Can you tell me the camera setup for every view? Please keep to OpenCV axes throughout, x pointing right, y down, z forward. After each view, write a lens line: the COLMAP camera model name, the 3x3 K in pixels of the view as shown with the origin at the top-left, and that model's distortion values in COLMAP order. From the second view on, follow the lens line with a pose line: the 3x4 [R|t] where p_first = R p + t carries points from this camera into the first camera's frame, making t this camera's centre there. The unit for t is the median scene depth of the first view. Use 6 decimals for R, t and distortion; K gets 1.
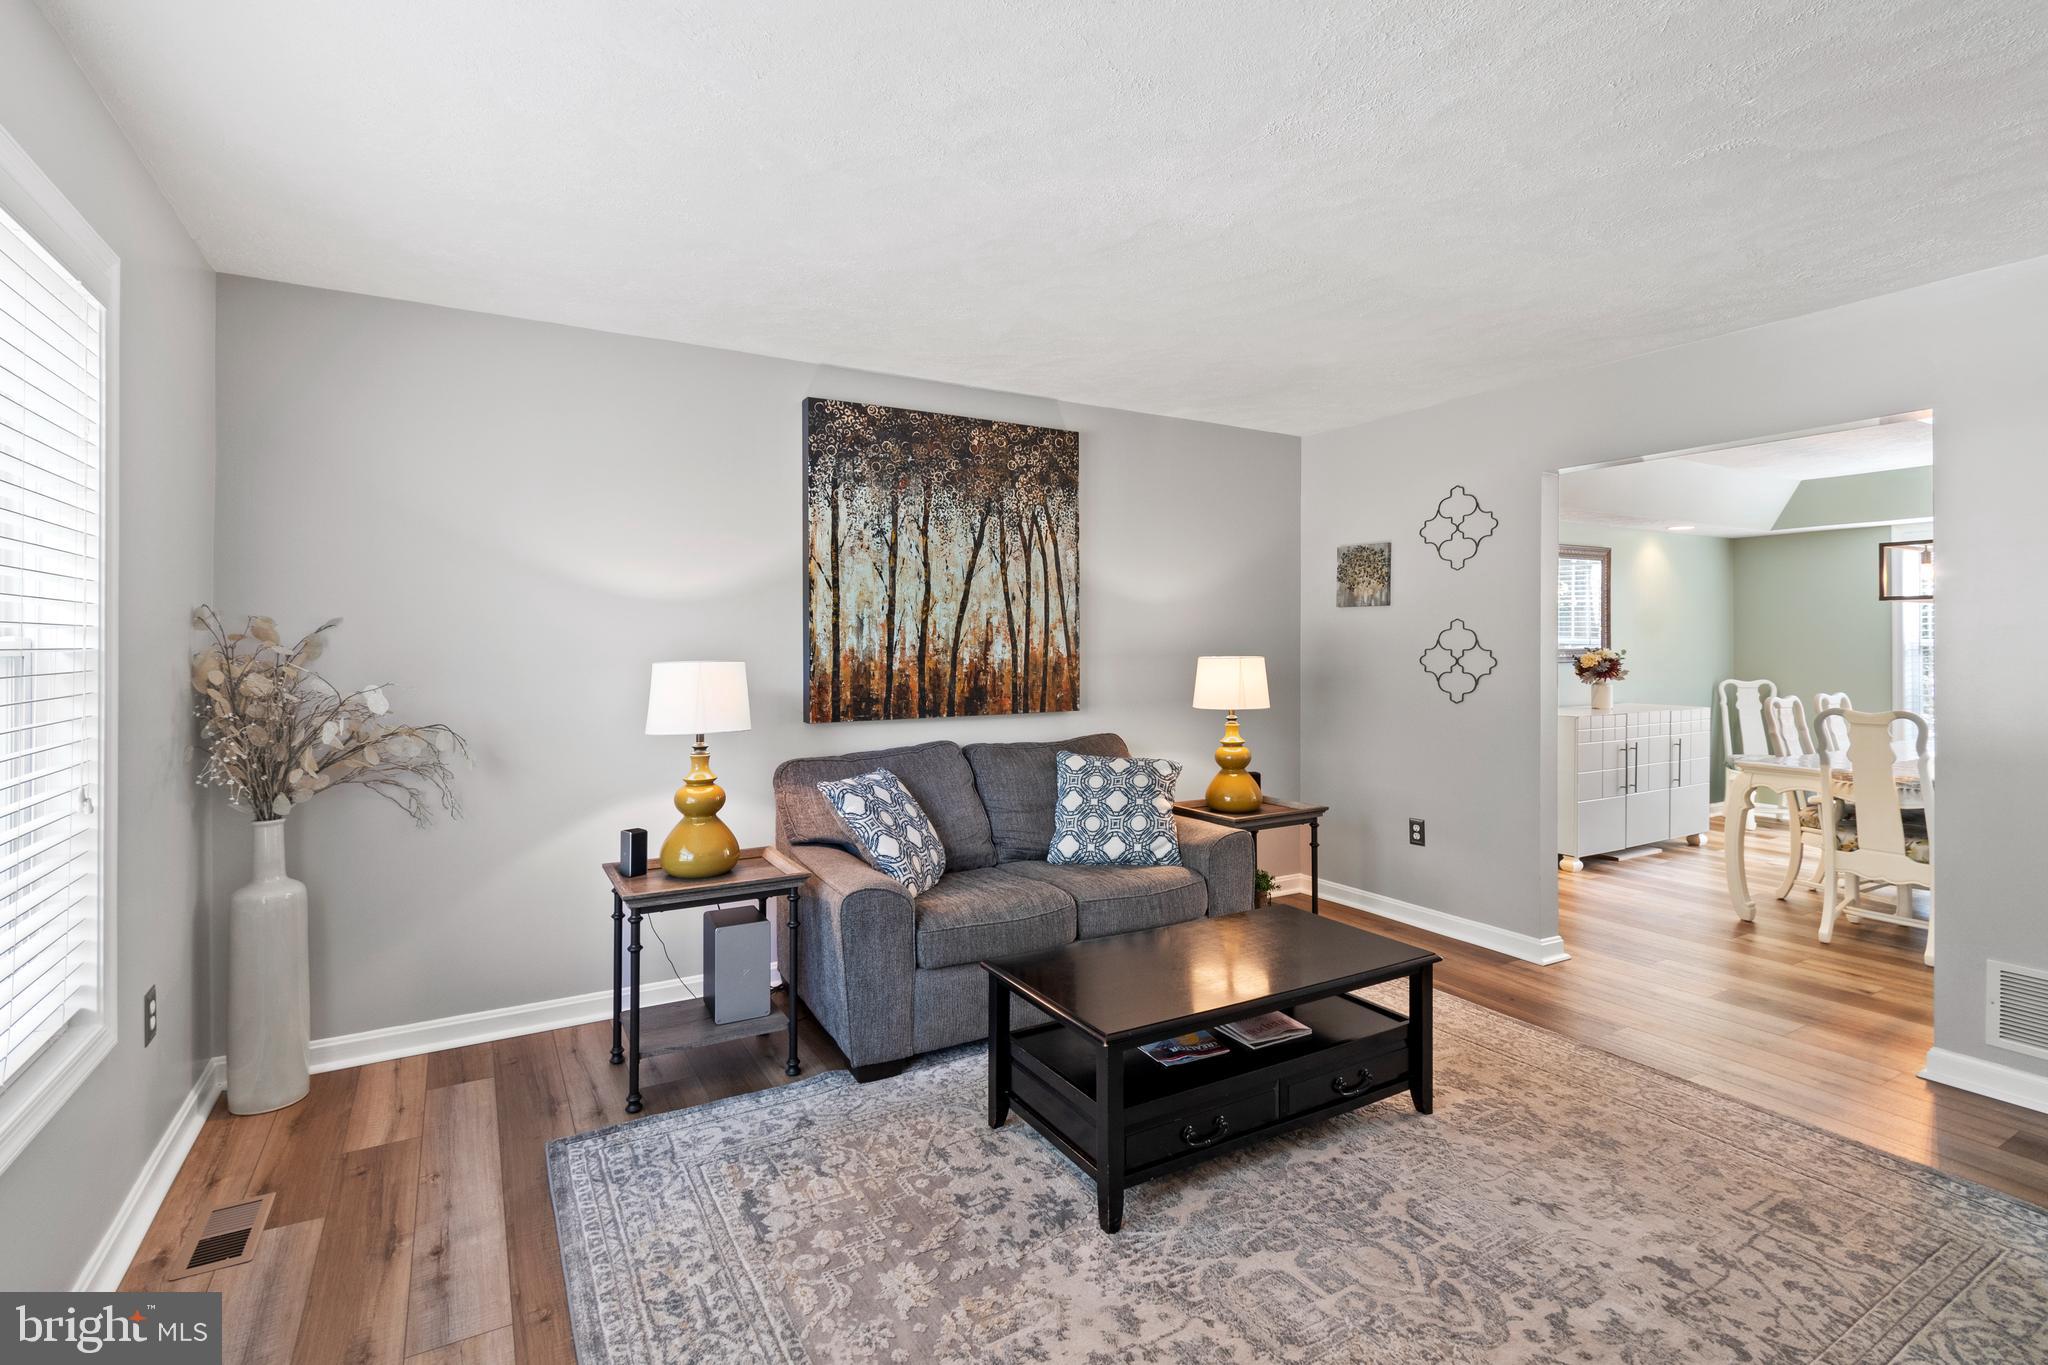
lens RADIAL K [[938.8, 0, 1010.6], [0, 938.8, 653.9], [0, 0, 1]] dist [-0.000514, -0.000007]
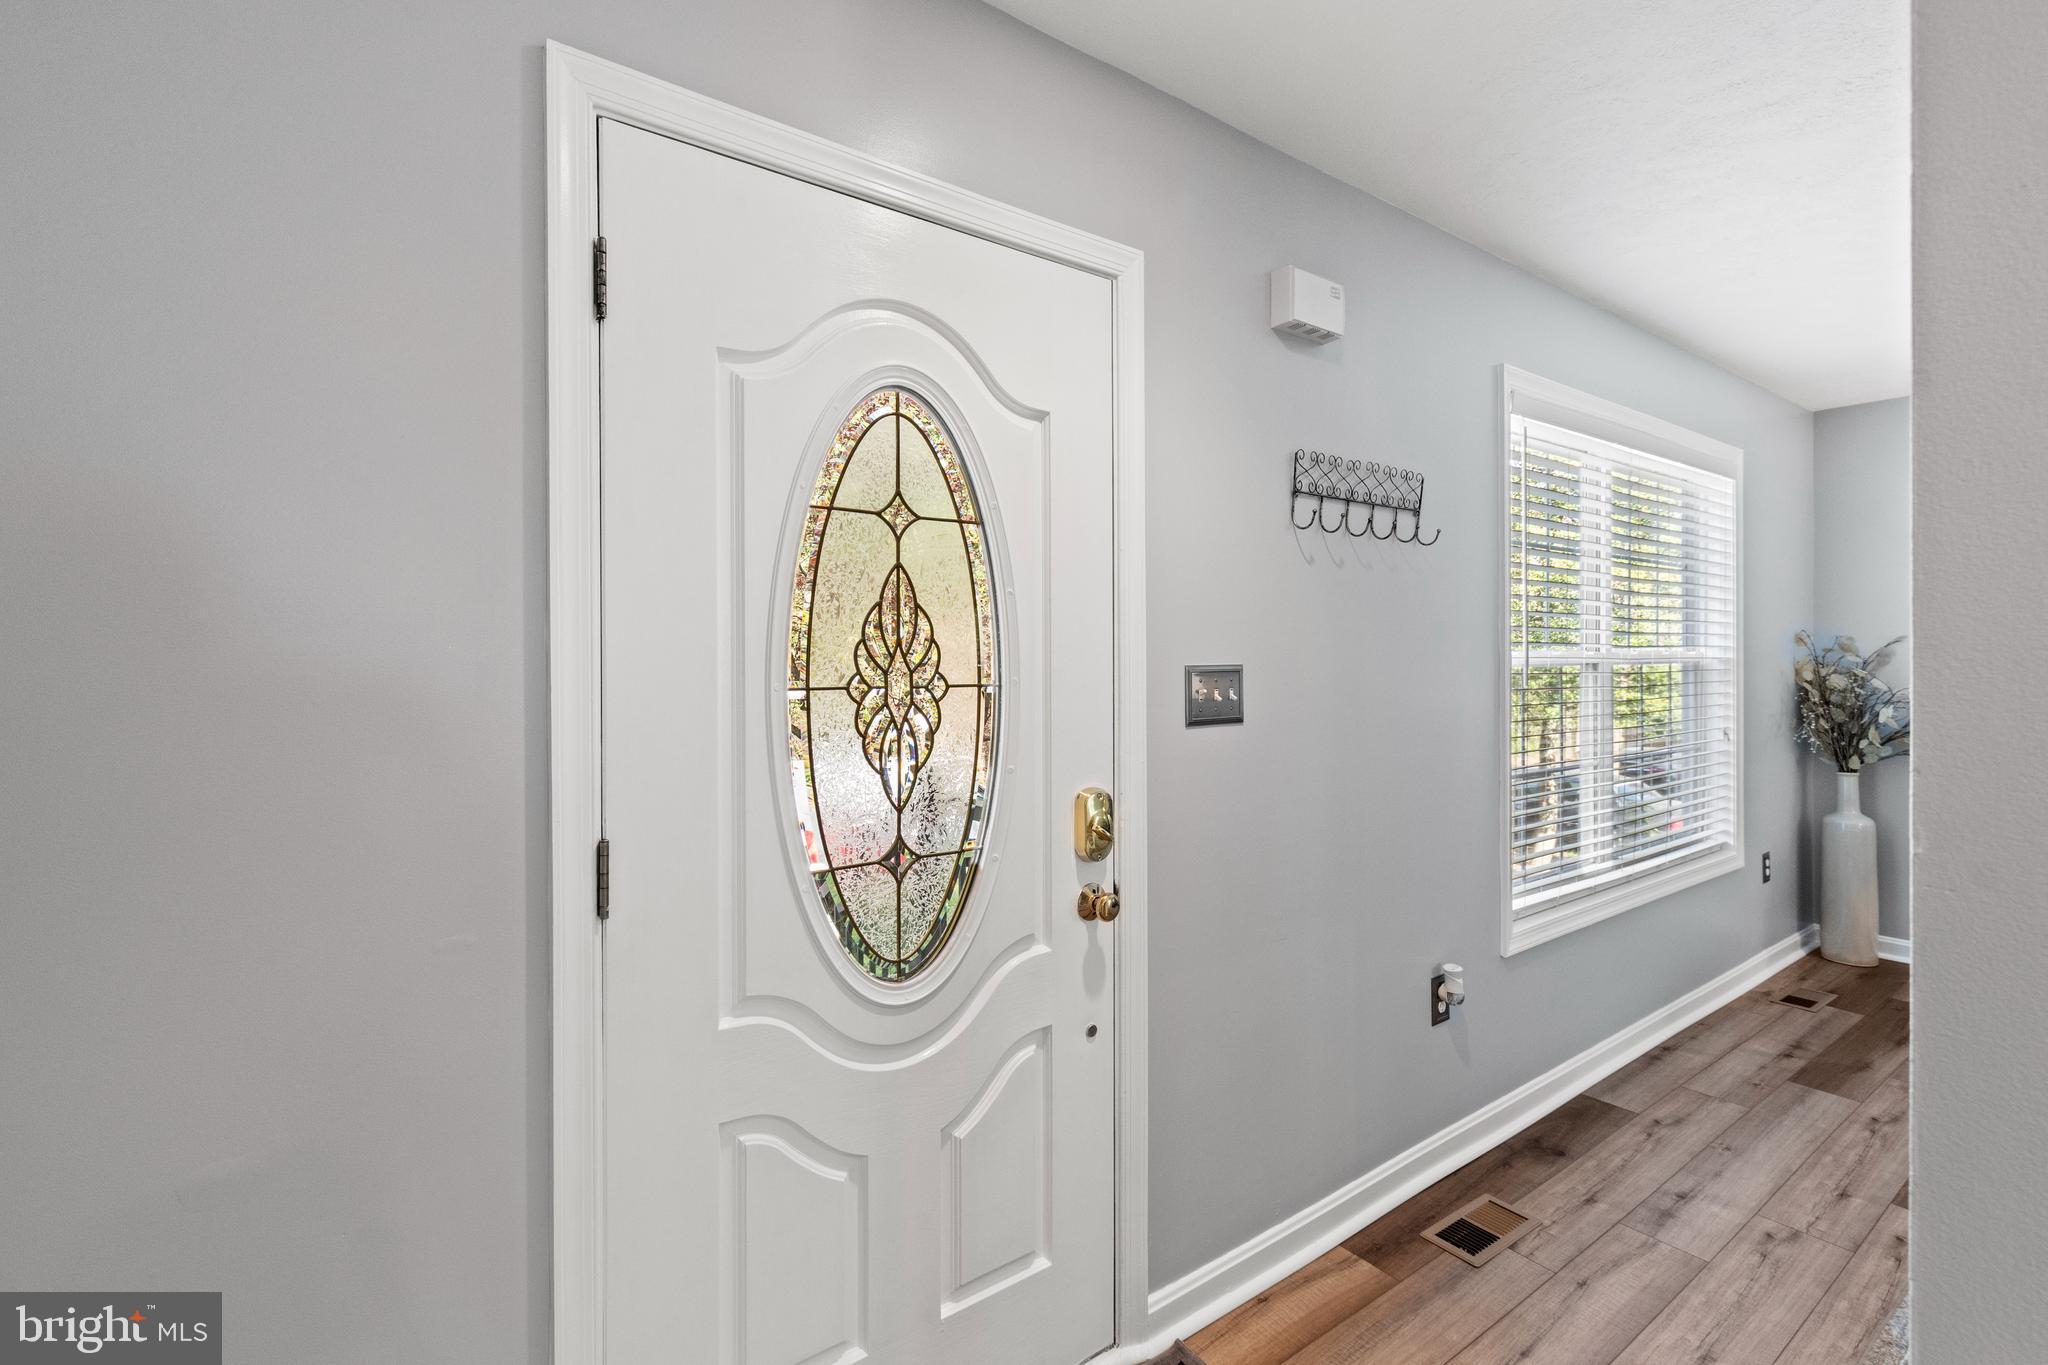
lens RADIAL K [[938.8, 0, 1010.6], [0, 938.8, 653.9], [0, 0, 1]] dist [-0.000514, -0.000007]
pose [[0.100996, -0.009512, -0.994841, 0.578310], [-0.001613, 0.999951, -0.009725, 0.005174], [0.994885, 0.002587, 0.100976, -0.489058]]
